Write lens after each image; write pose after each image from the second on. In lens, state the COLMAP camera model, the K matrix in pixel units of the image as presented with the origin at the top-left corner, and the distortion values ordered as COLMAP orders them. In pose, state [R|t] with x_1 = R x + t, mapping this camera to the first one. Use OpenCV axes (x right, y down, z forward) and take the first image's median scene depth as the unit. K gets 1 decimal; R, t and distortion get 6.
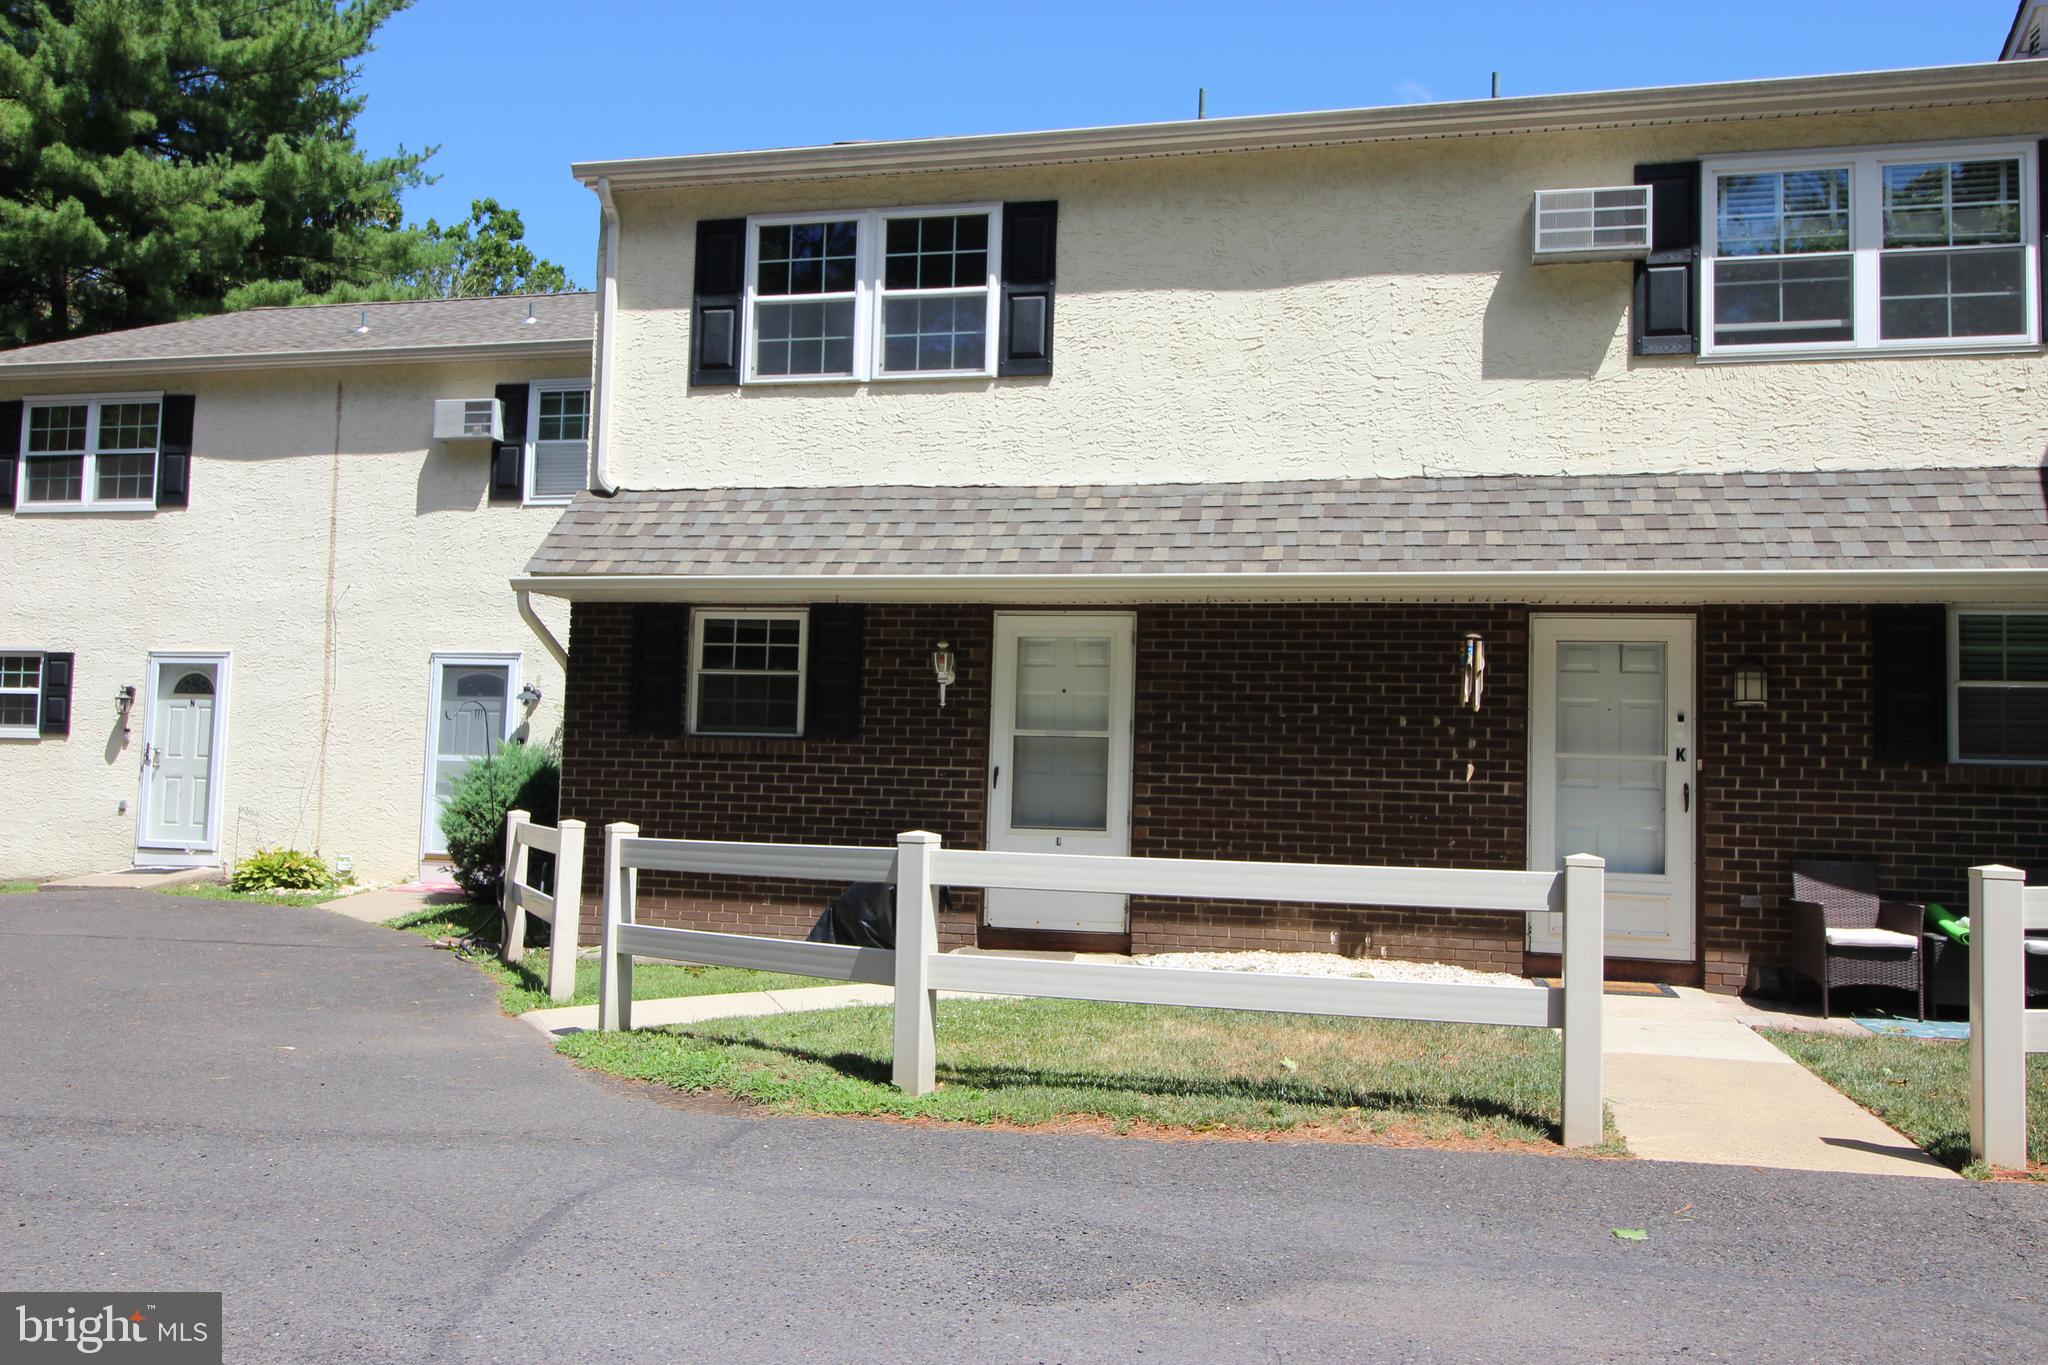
lens RADIAL K [[1702.1, 0, 1024.0], [0, 1702.1, 683.8], [0, 0, 1]] dist [0.015851, -0.002161]
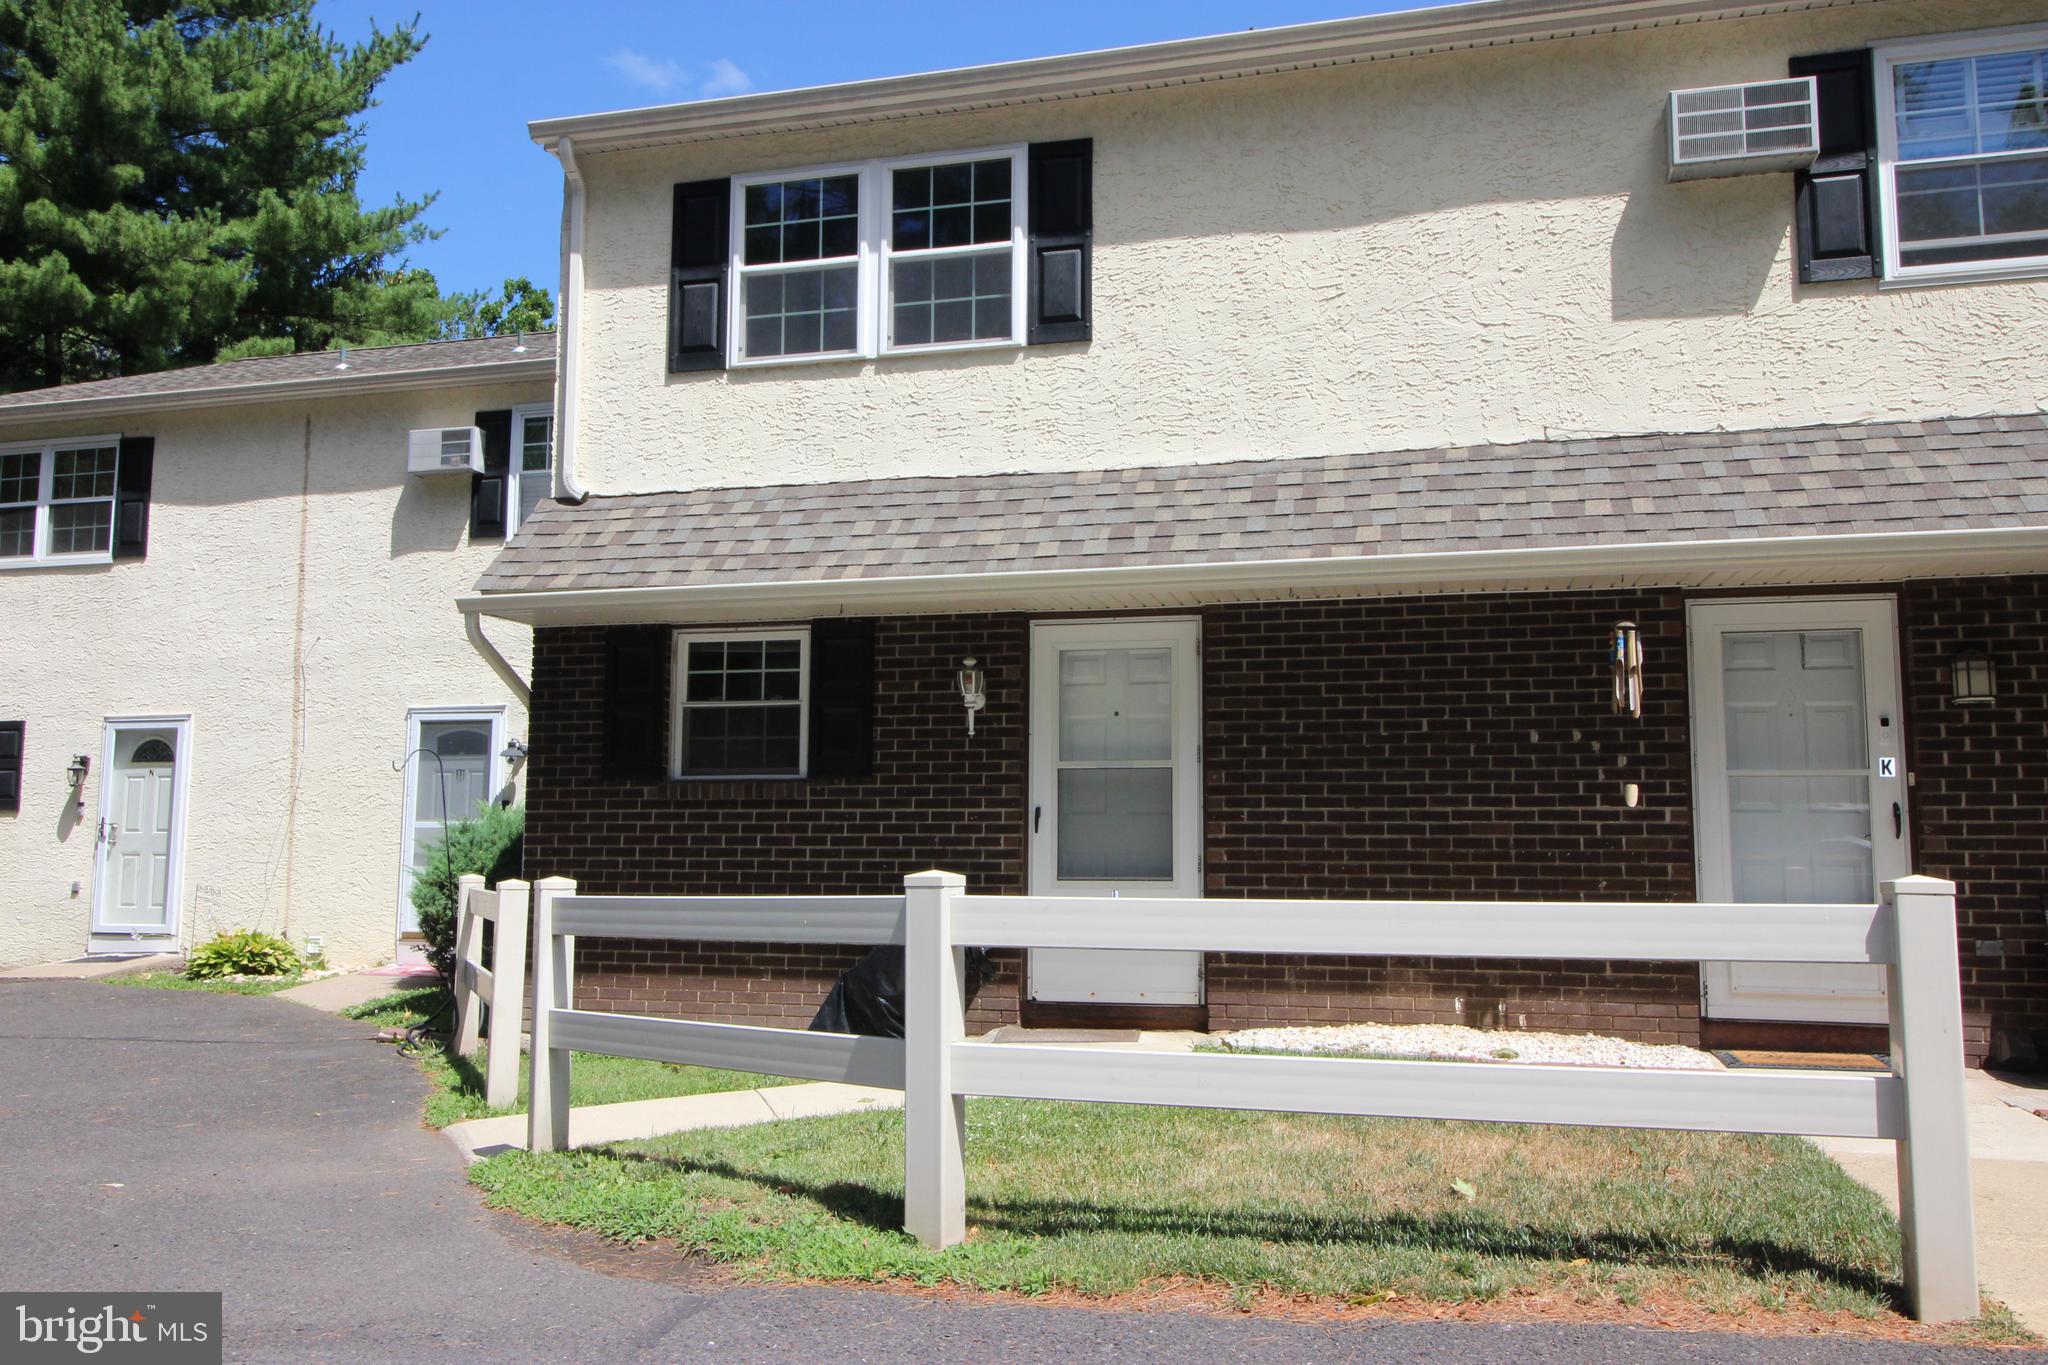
lens RADIAL K [[1702.1, 0, 1021.8], [0, 1702.1, 680.1], [0, 0, 1]] dist [0.015851, -0.002161]
pose [[0.999407, -0.026831, -0.021585, -0.004465], [0.025882, 0.998735, -0.043113, 0.022960], [0.022714, 0.042528, 0.998837, 0.169663]]
